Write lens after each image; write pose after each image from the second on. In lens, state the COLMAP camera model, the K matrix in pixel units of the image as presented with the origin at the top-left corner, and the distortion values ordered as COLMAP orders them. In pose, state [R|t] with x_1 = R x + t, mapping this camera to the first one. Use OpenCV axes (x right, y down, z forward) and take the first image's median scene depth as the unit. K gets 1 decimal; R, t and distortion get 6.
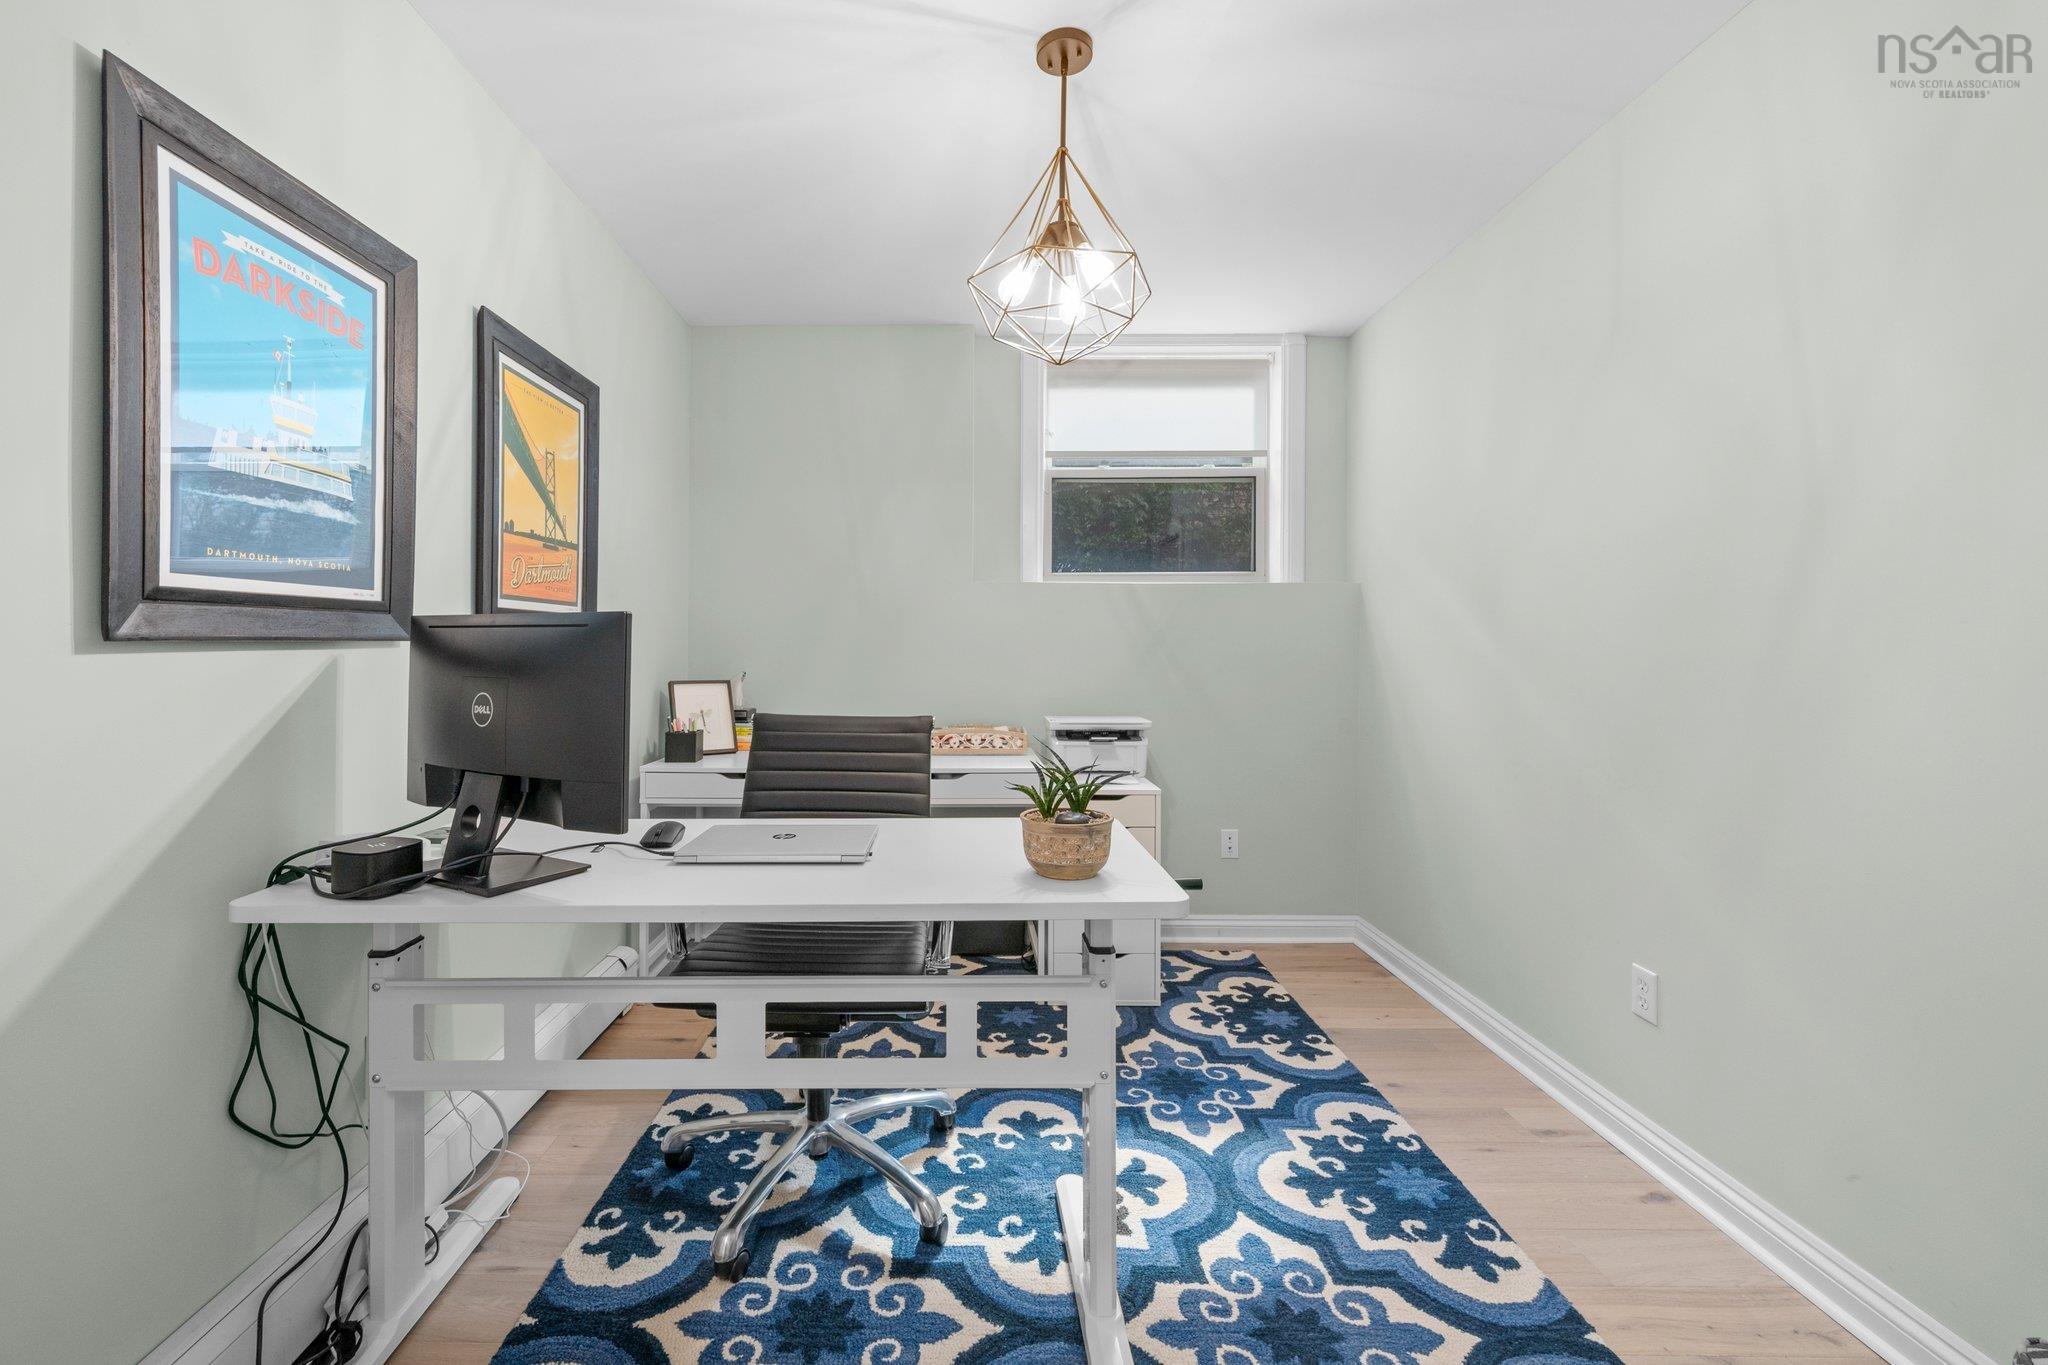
lens RADIAL K [[821.9, 0, 974.9], [0, 821.9, 655.6], [0, 0, 1]] dist [-0.003826, 0.001297]
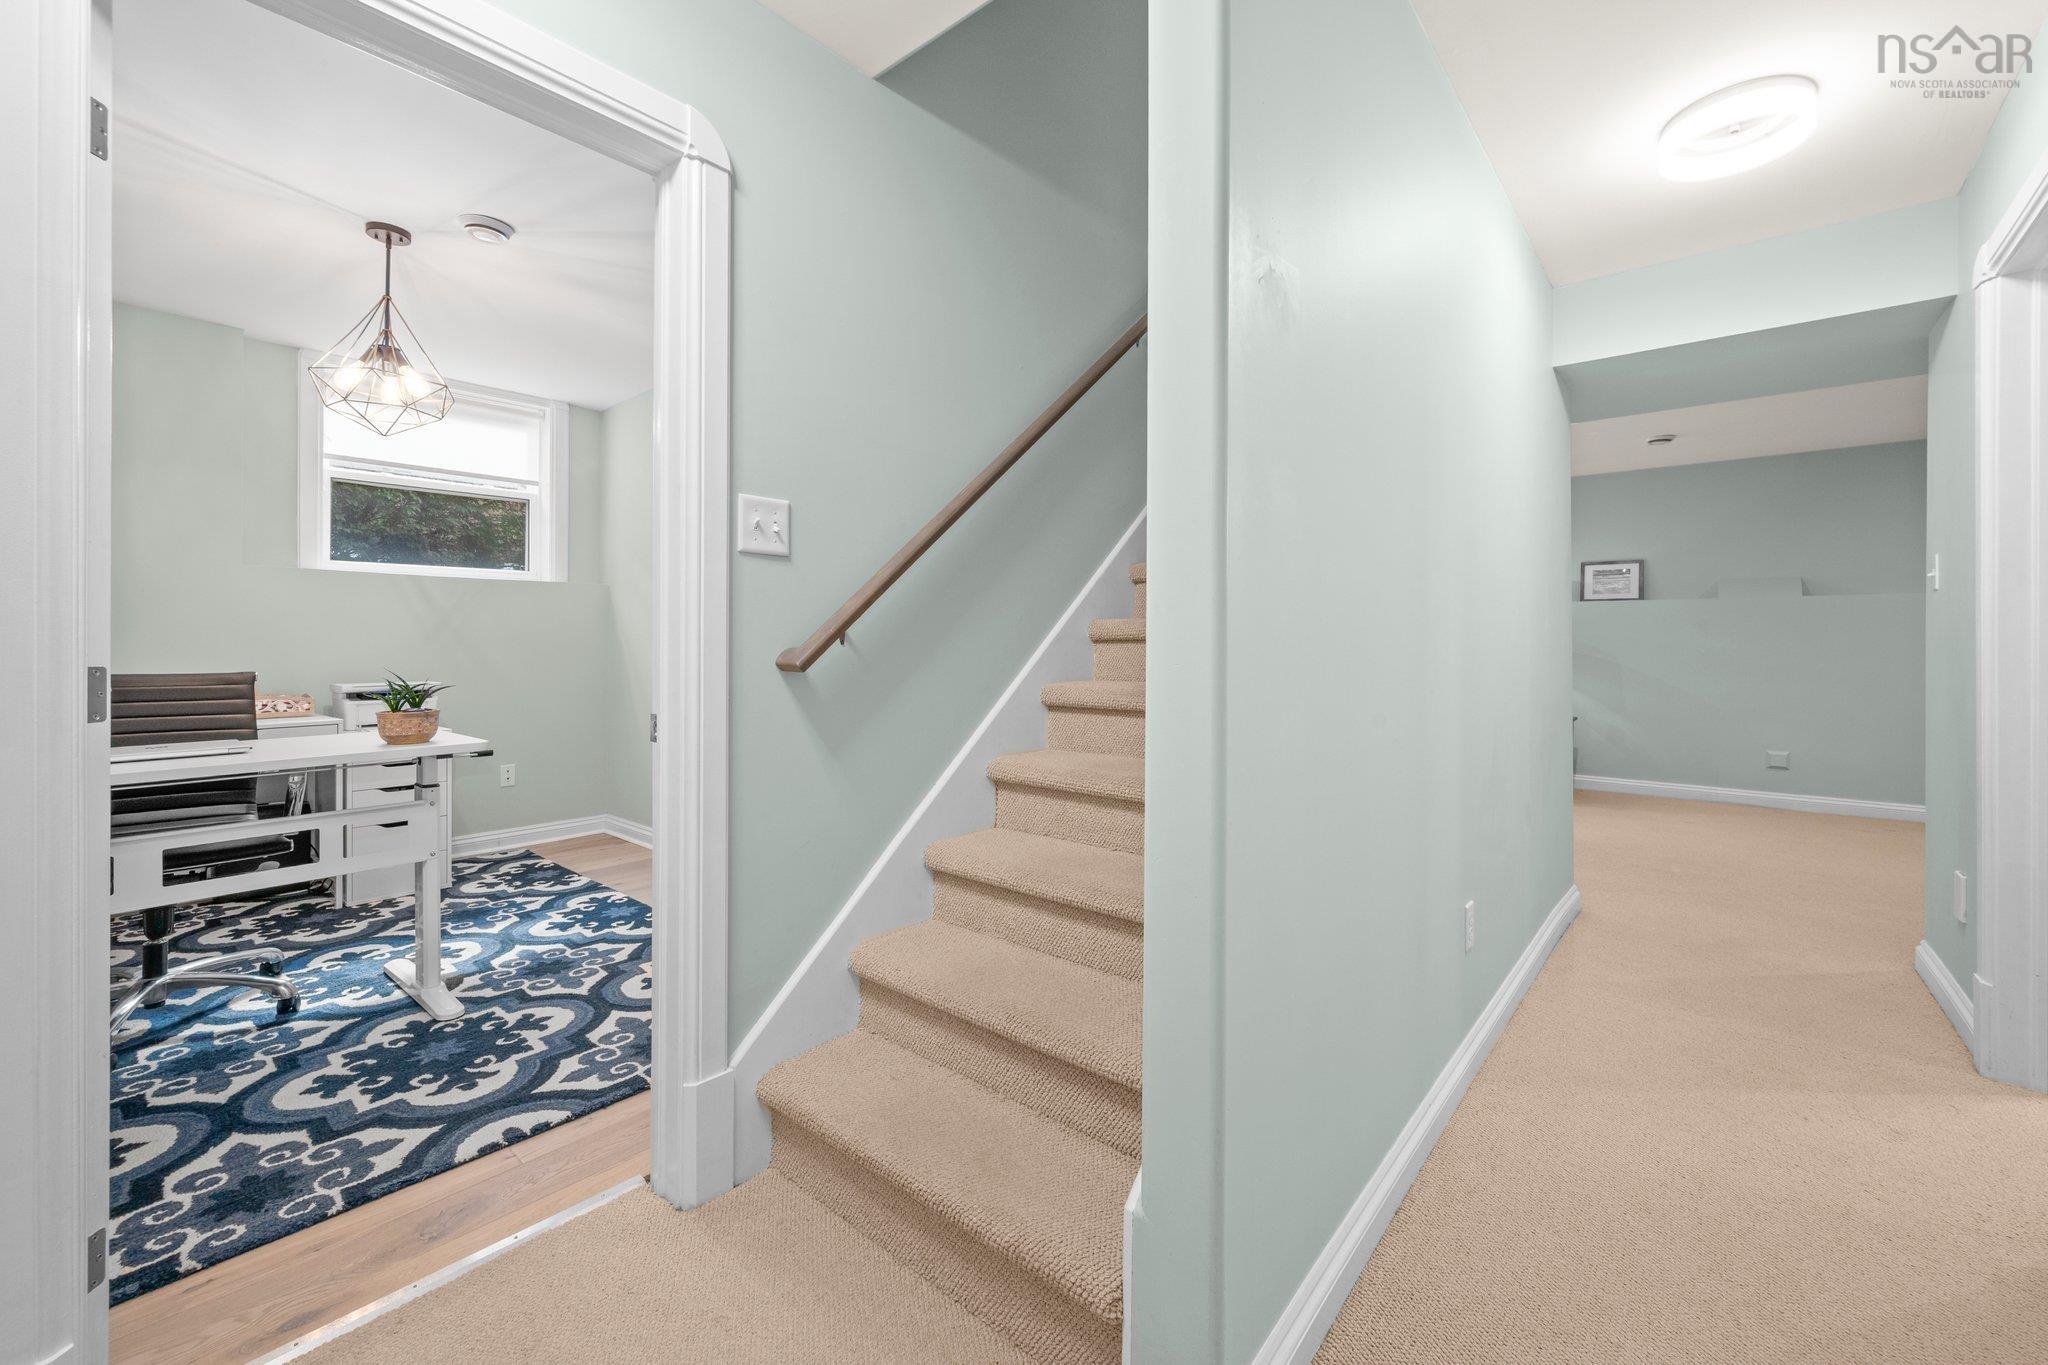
lens RADIAL K [[821.9, 0, 1025.7], [0, 821.9, 641.7], [0, 0, 1]] dist [-0.003826, 0.001297]
pose [[0.646482, 0.001817, 0.762927, -0.273197], [0.005970, 0.999954, -0.007441, 0.046514], [-0.762906, 0.009365, 0.646442, -0.846501]]
